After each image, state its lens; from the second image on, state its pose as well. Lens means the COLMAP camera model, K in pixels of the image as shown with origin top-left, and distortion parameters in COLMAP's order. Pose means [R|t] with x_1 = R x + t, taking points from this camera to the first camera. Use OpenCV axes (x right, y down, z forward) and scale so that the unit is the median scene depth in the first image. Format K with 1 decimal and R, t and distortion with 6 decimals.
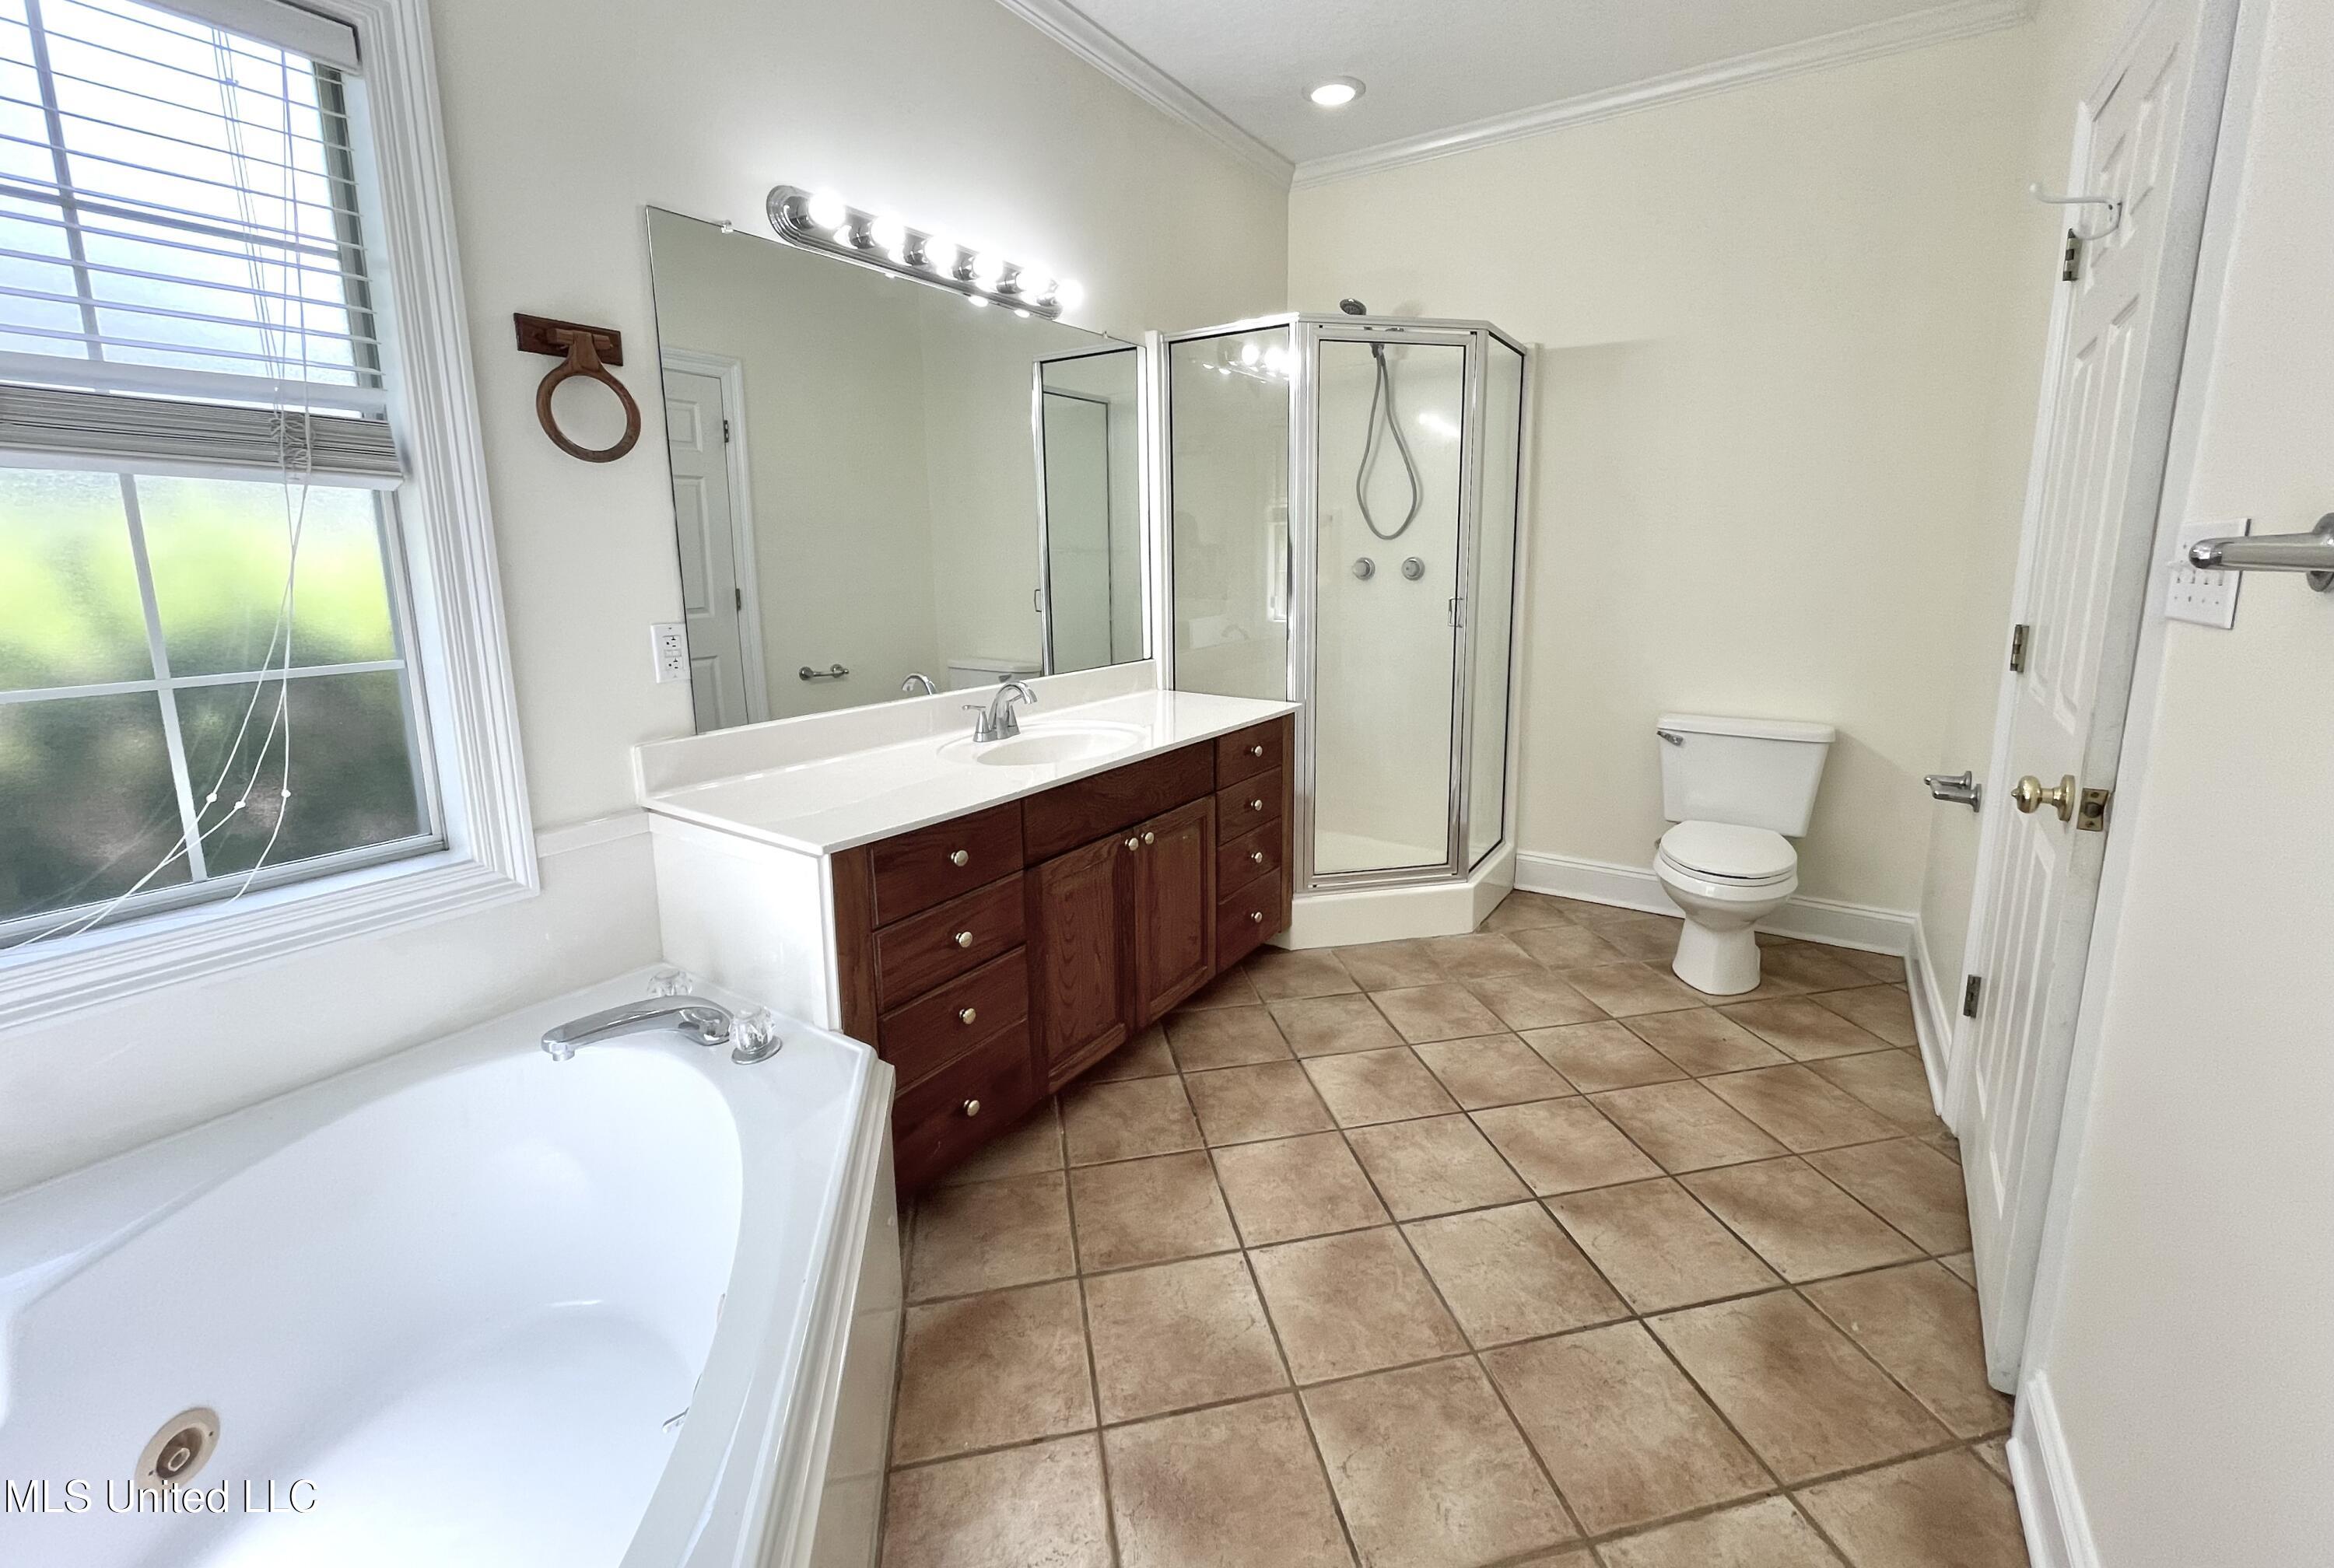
lens RADIAL K [[942.7, 0, 1196.8], [0, 942.7, 706.6], [0, 0, 1]] dist [-0.000560, -0.000027]
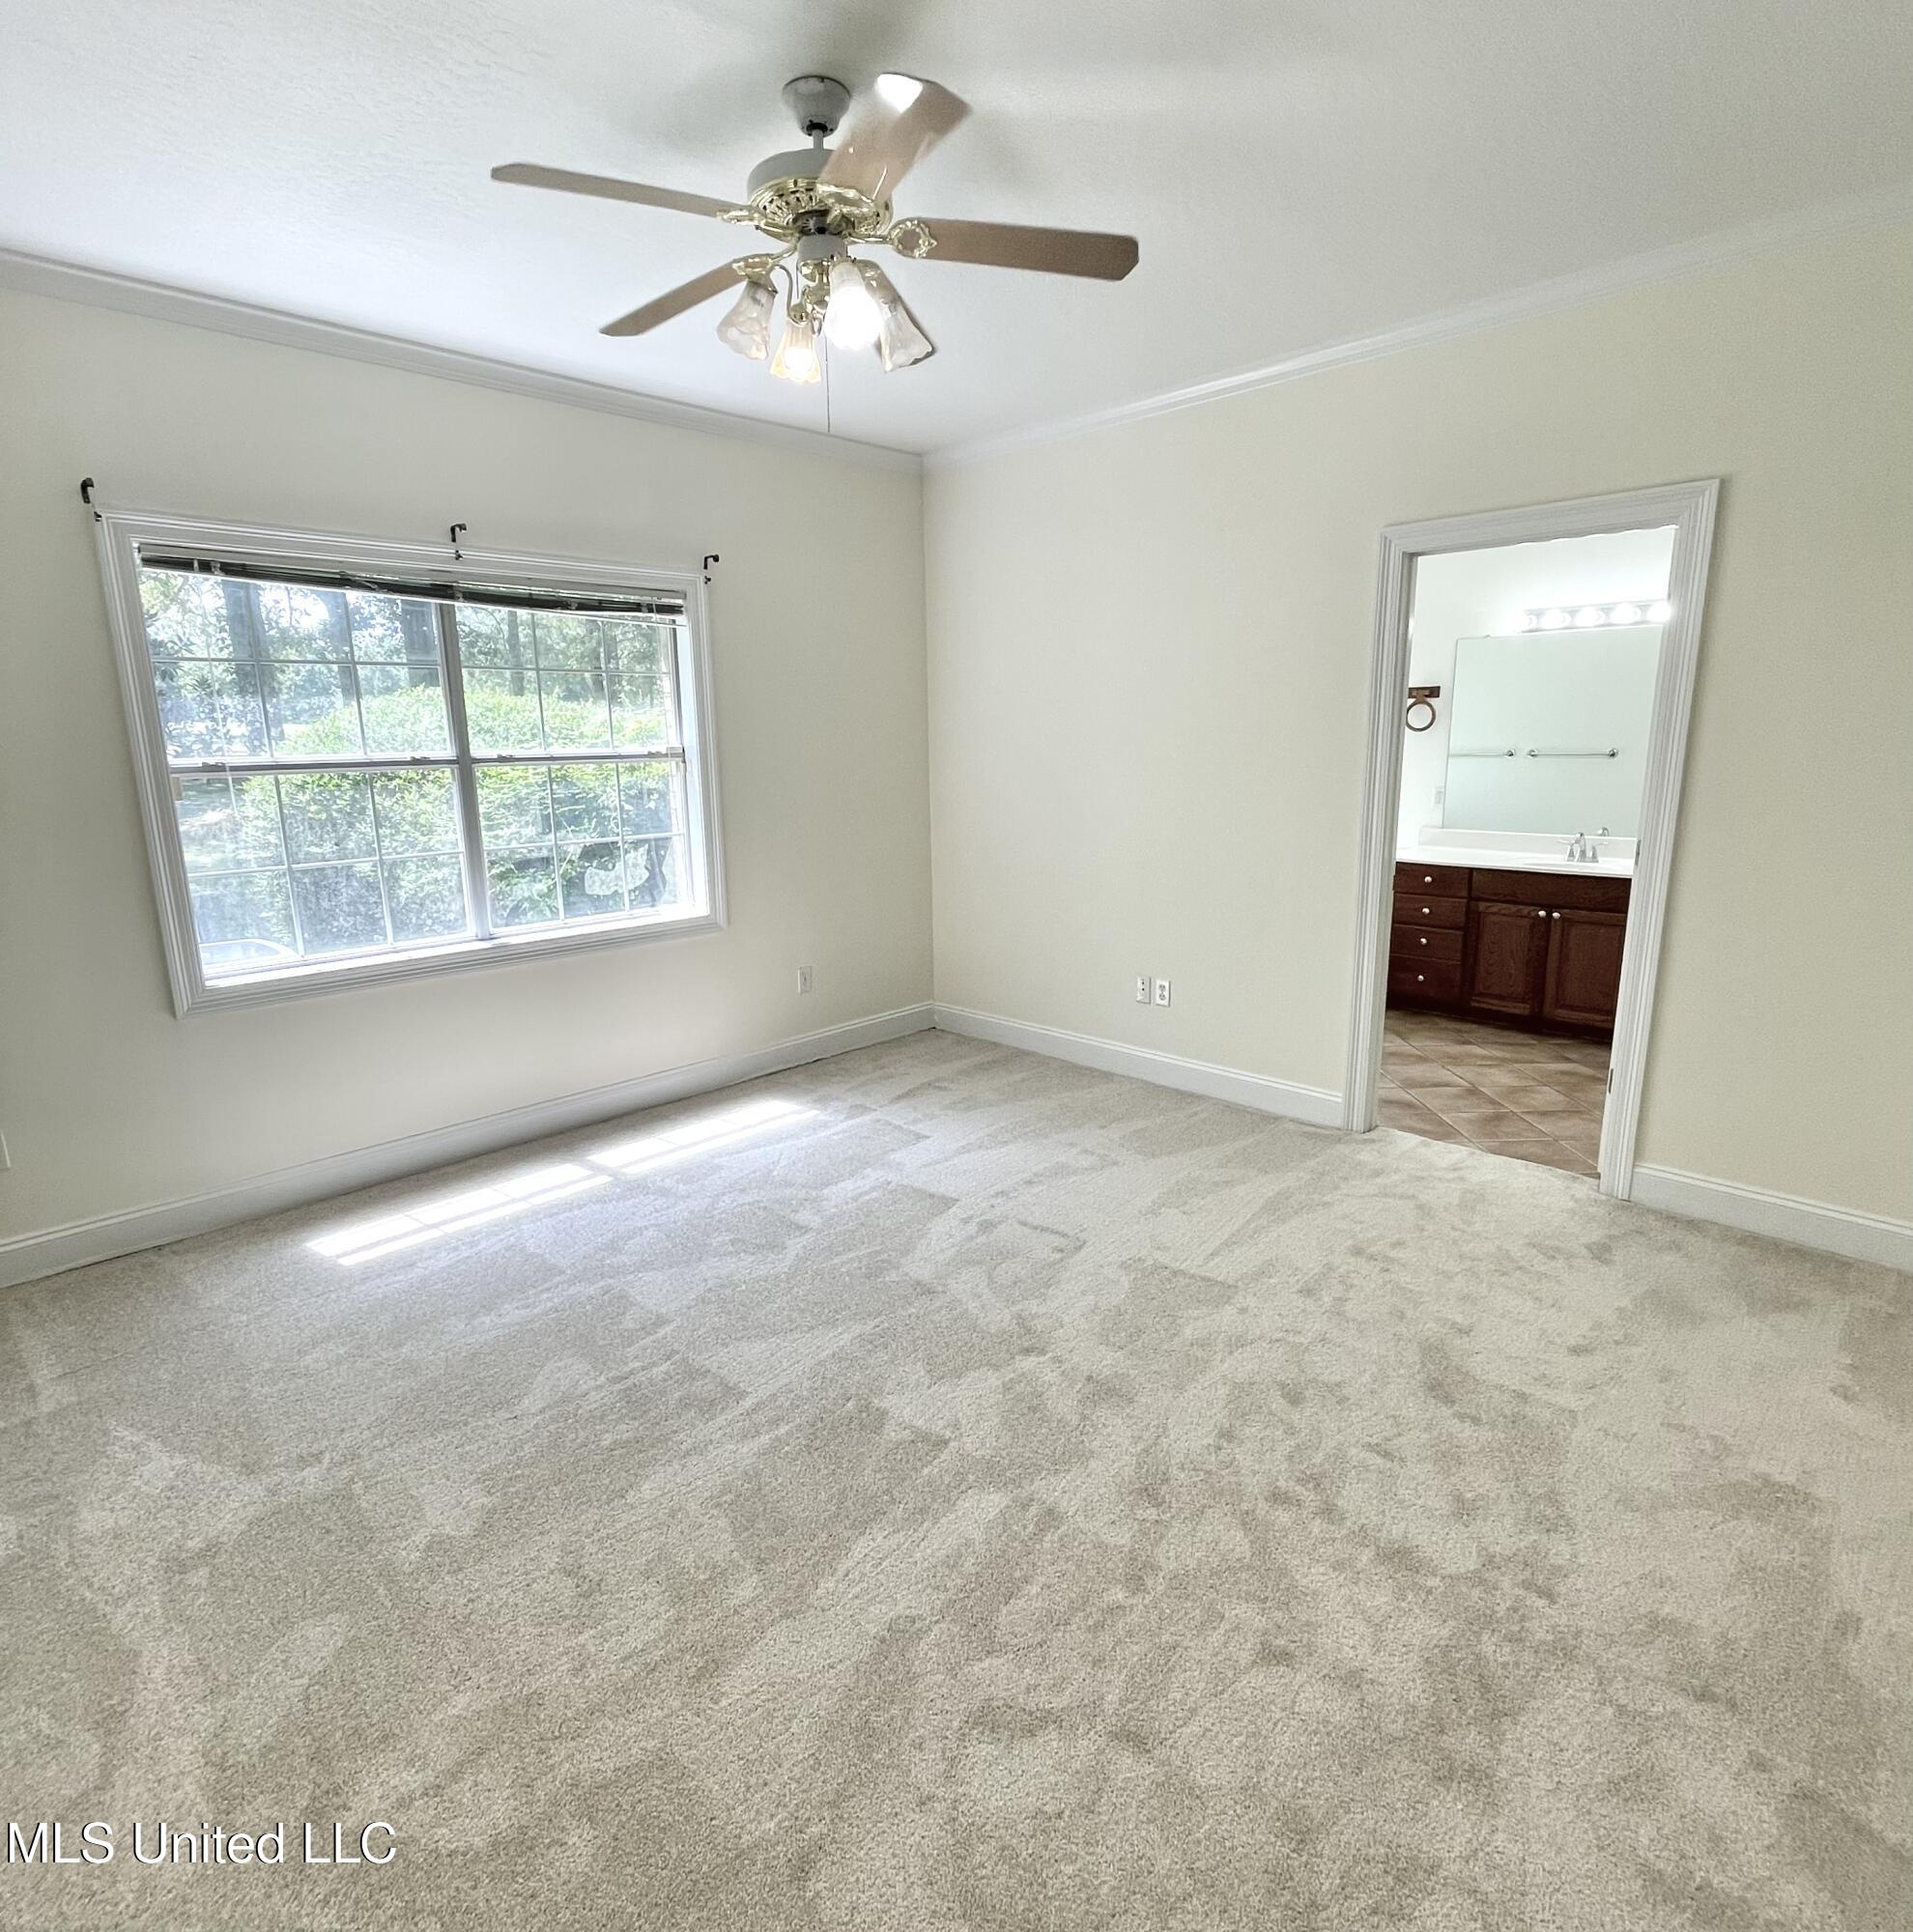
lens RADIAL K [[1086.5, 0, 958.2], [0, 1086.5, 967.7], [0, 0, 1]] dist [0.000047, 0.000041]
pose [[-0.206236, 0.212872, -0.955067, 2.617068], [-0.145500, 0.958527, 0.245062, -0.140158], [0.967624, 0.189502, -0.166710, 0.229737]]
